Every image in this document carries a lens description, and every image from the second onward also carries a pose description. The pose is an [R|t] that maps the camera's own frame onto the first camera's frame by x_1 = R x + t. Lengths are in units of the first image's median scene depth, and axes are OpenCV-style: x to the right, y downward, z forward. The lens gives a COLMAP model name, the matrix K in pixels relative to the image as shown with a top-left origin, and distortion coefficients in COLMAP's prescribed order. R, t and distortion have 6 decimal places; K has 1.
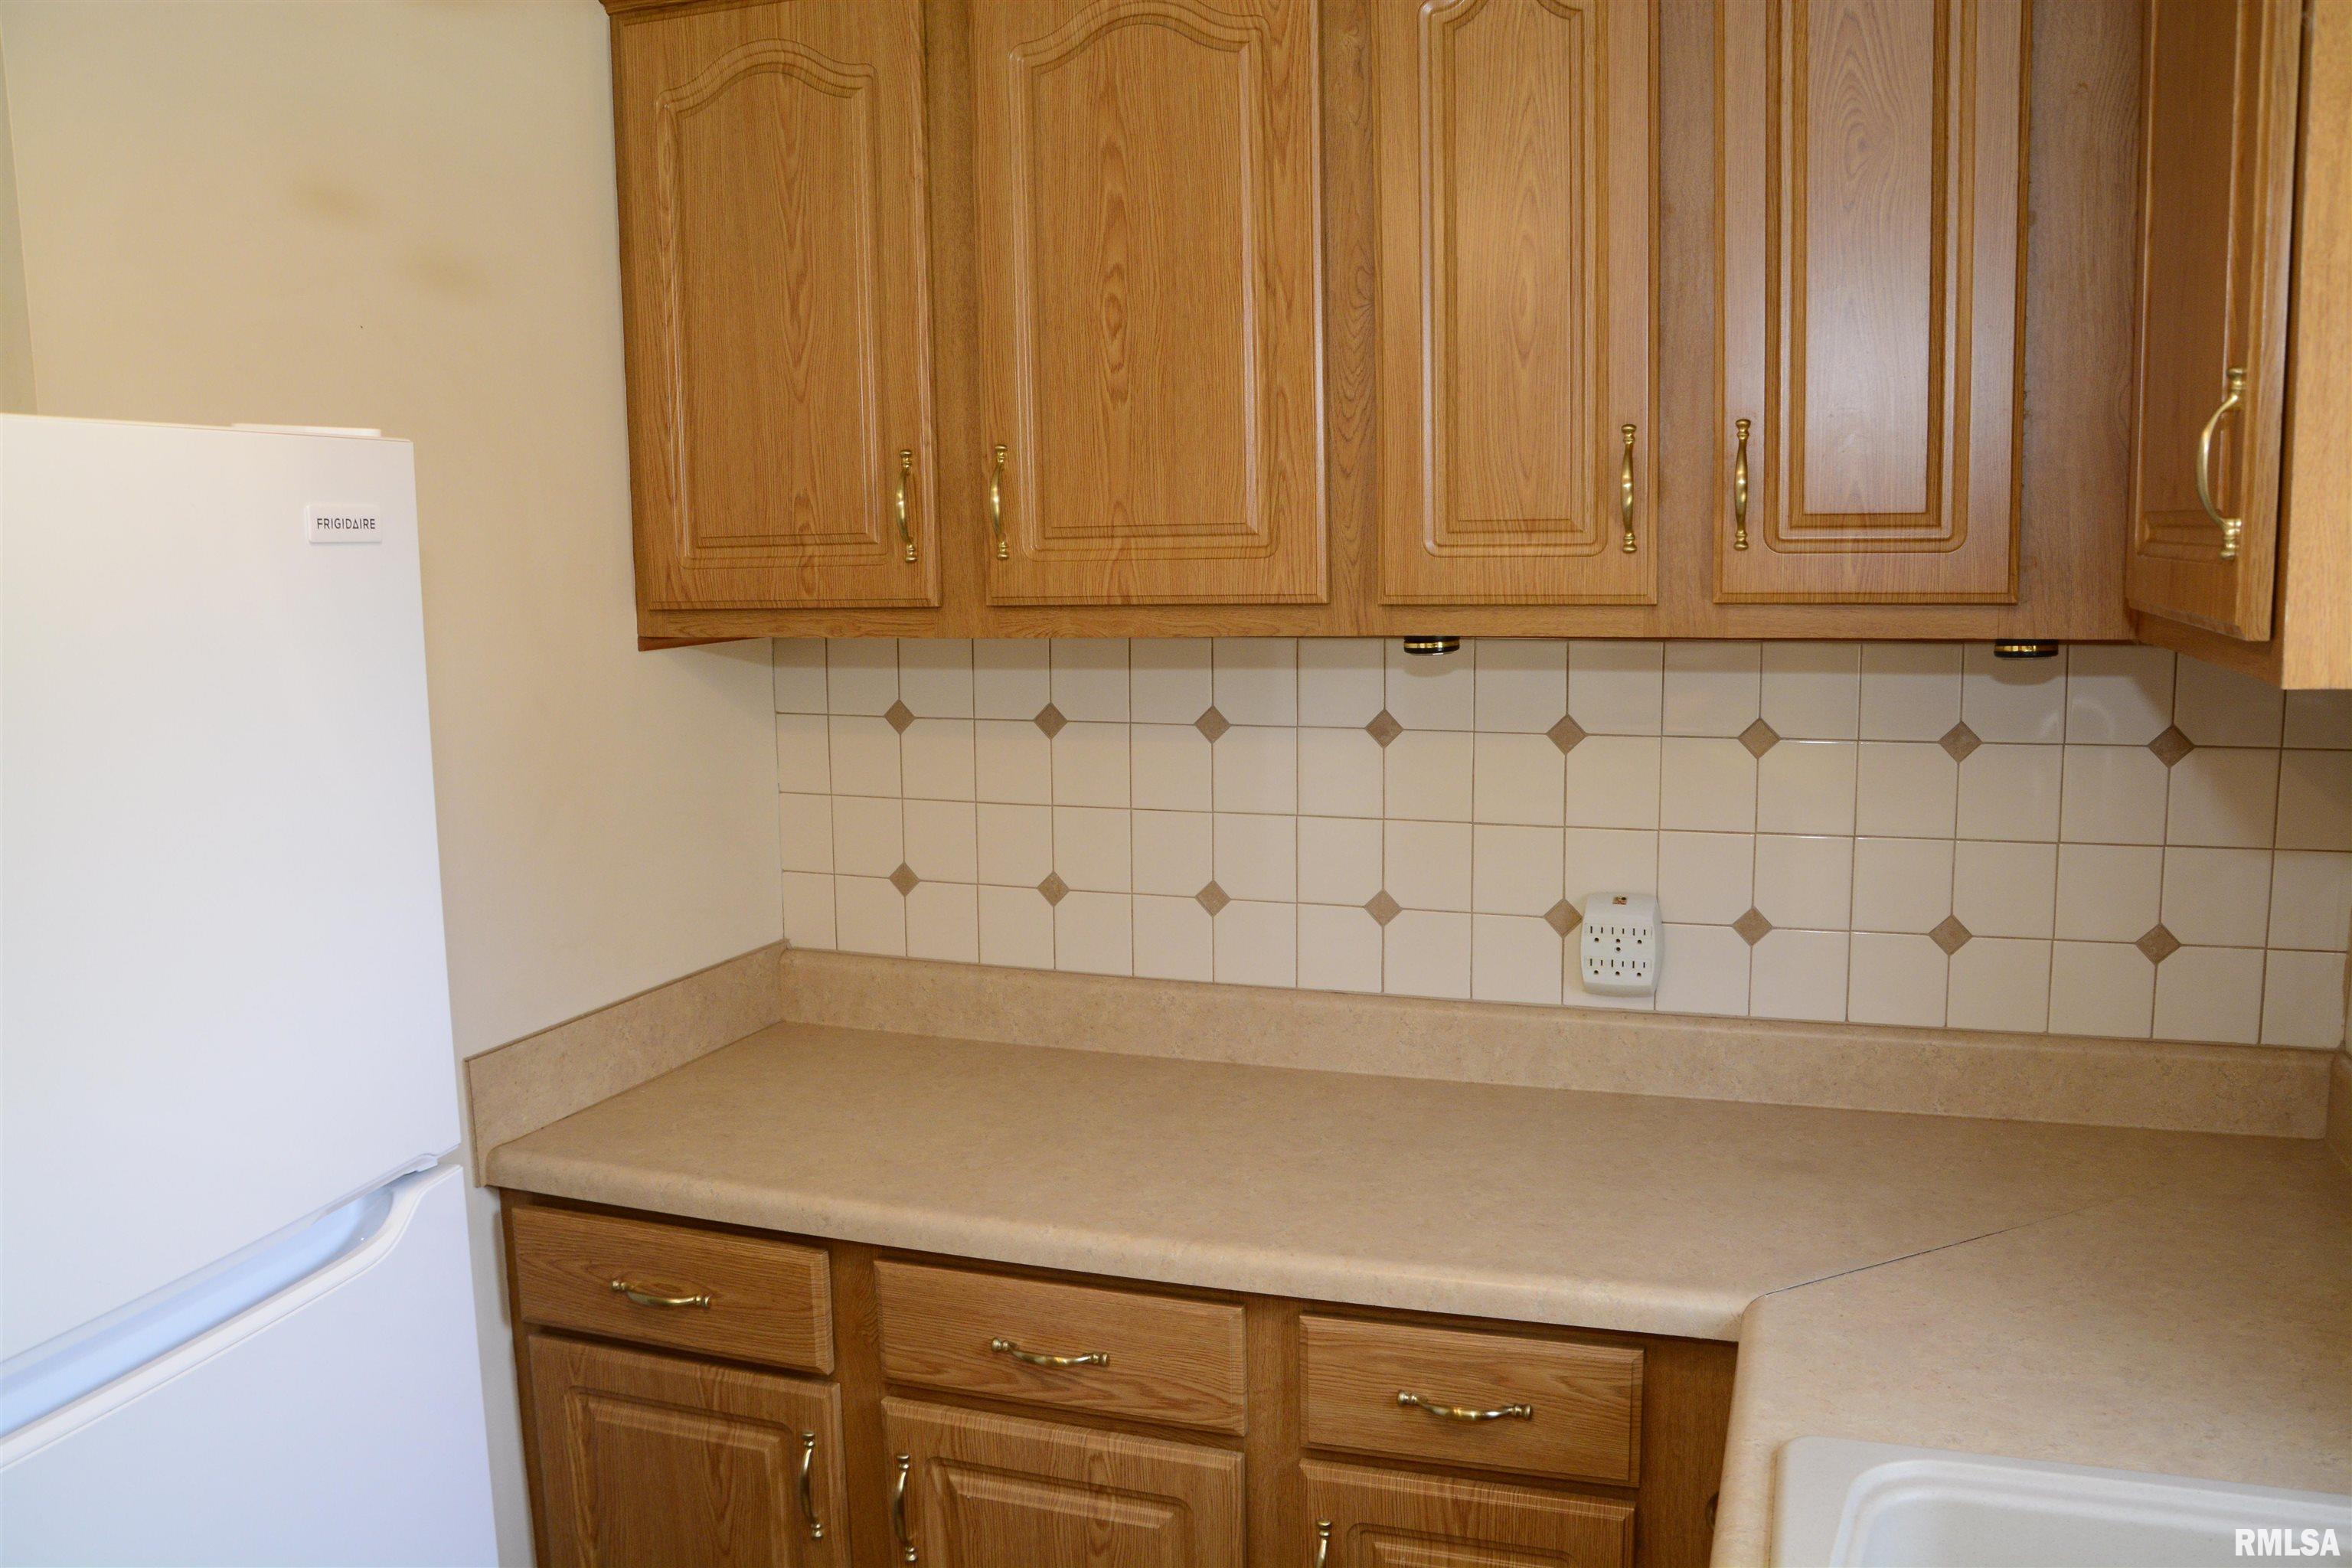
lens RADIAL K [[1820.7, 0, 1180.2], [0, 1820.7, 802.7], [0, 0, 1]] dist [-0.124718, 0.058676]
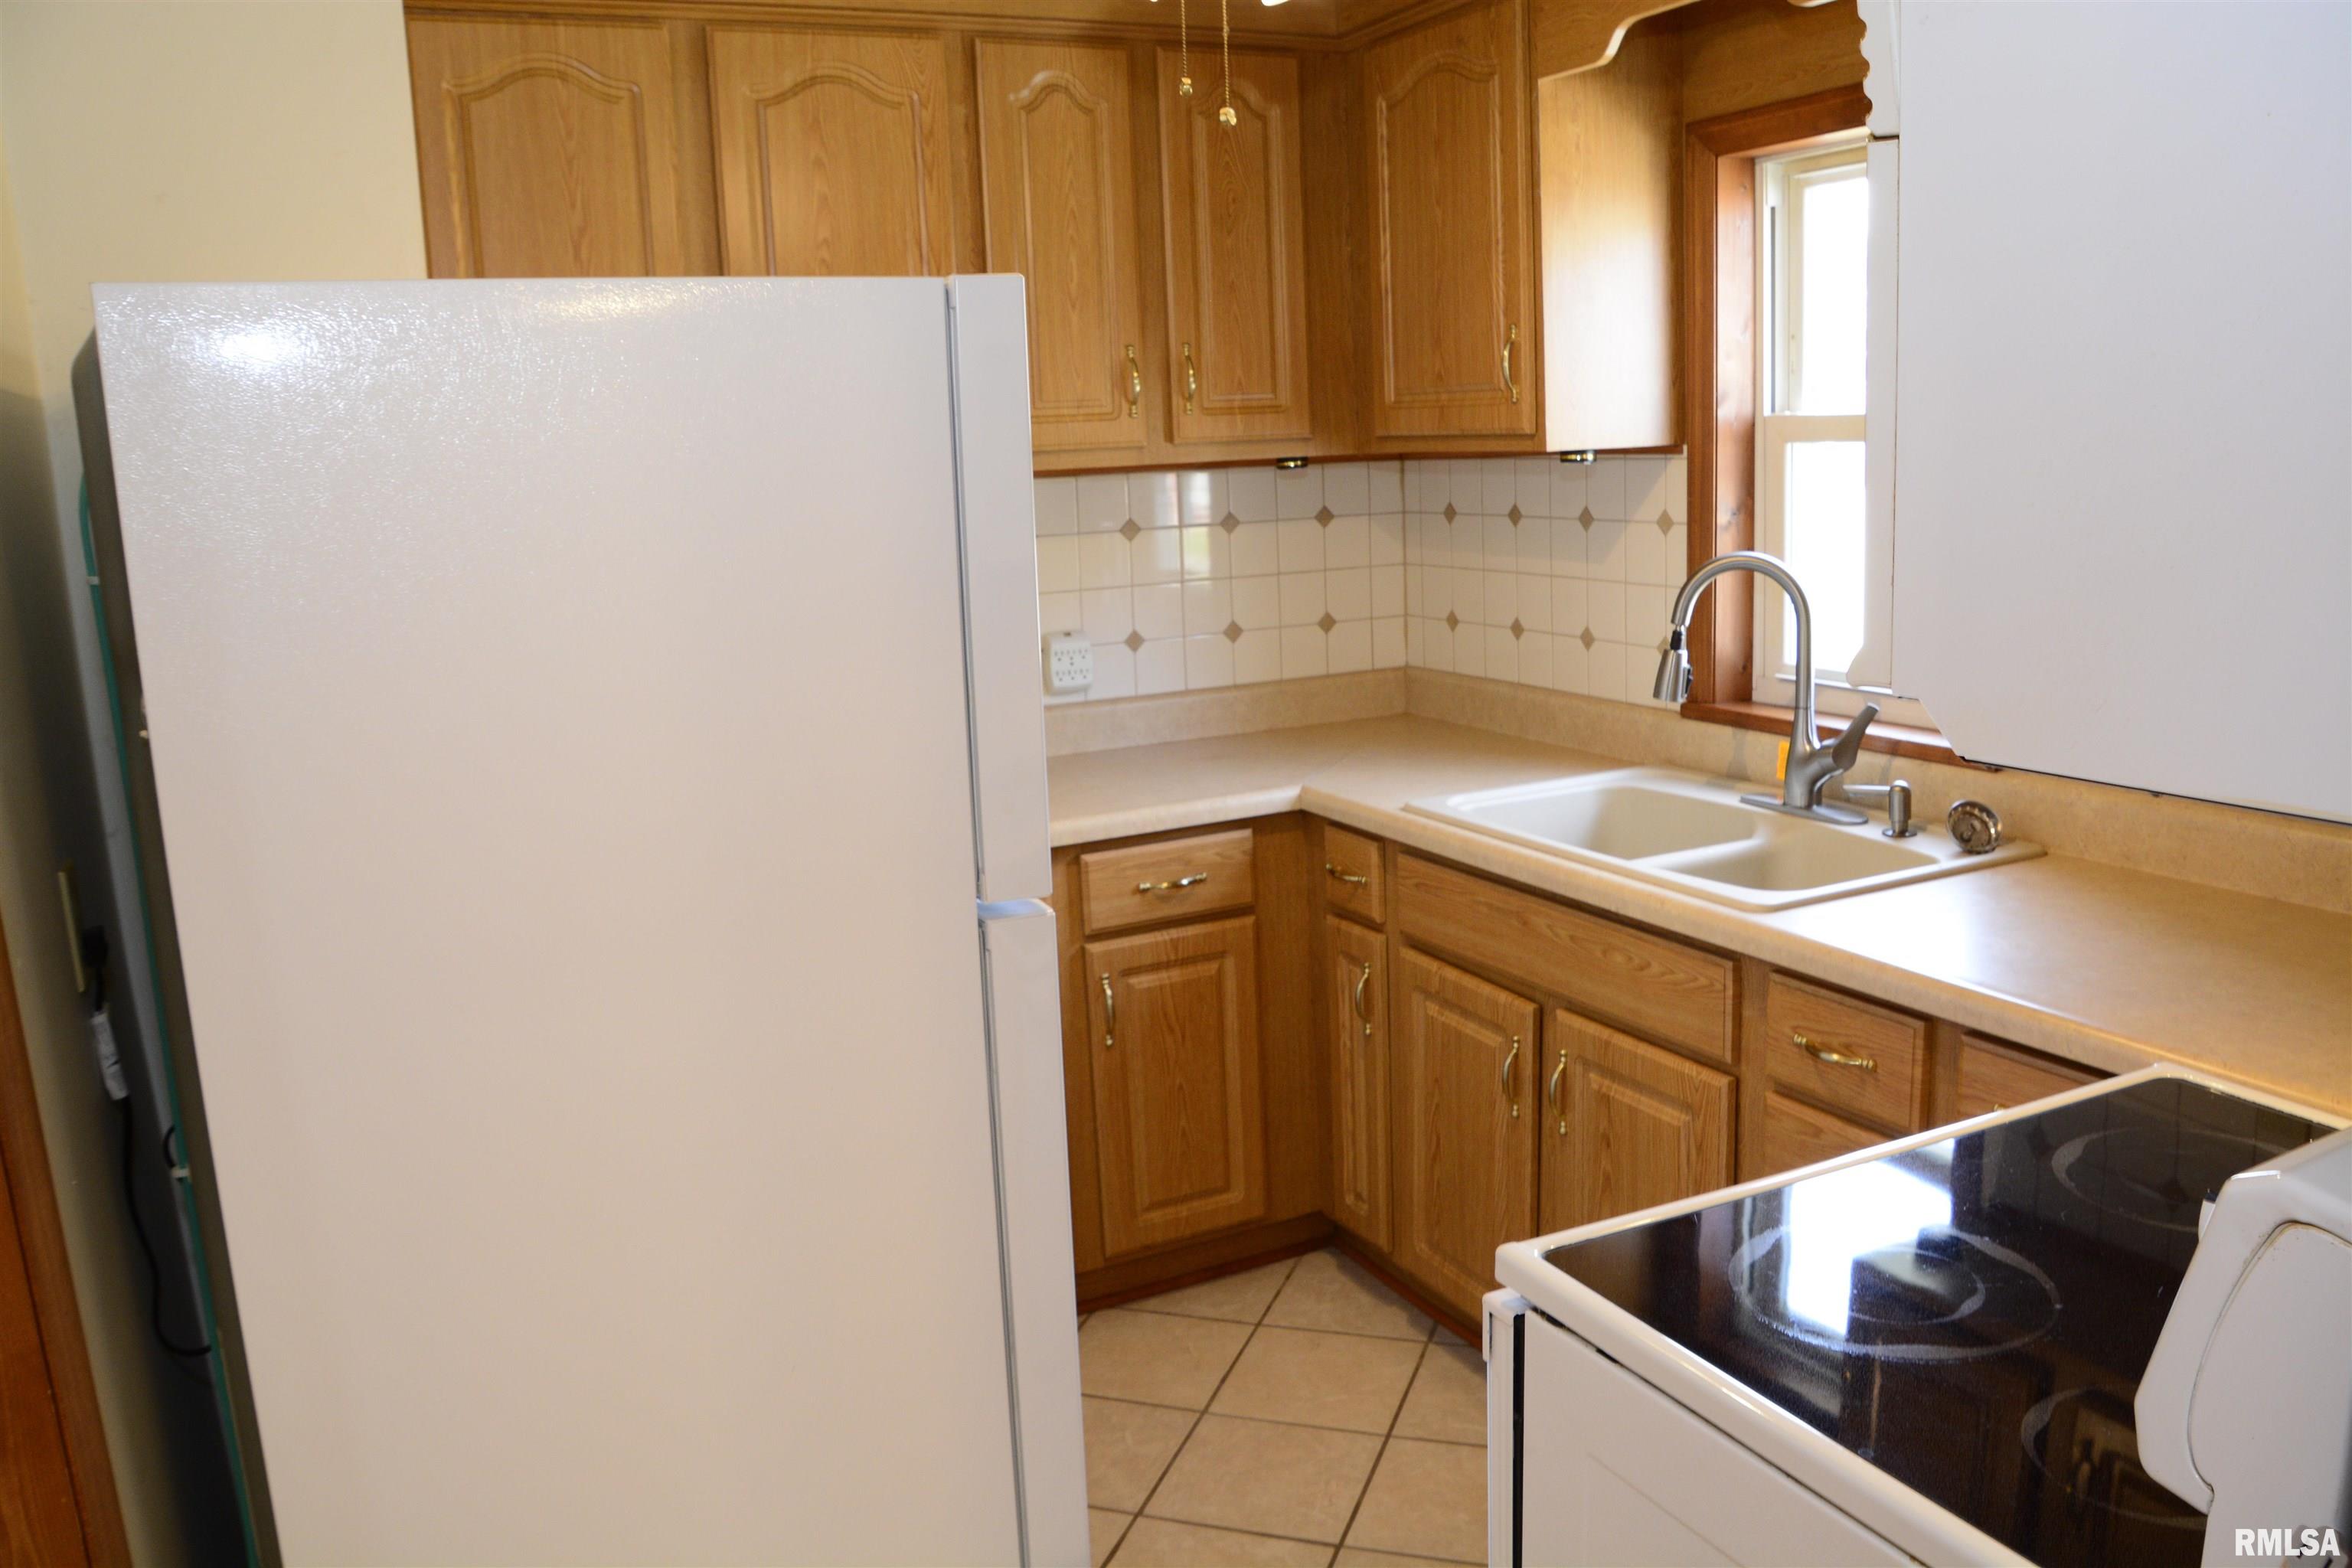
lens RADIAL K [[1820.7, 0, 1174.4], [0, 1820.7, 784.3], [0, 0, 1]] dist [-0.124718, 0.058676]
pose [[0.710136, -0.144888, 0.688995, -0.943620], [0.128048, 0.988854, 0.075967, 0.083499], [-0.692322, 0.034278, 0.720774, -0.291011]]
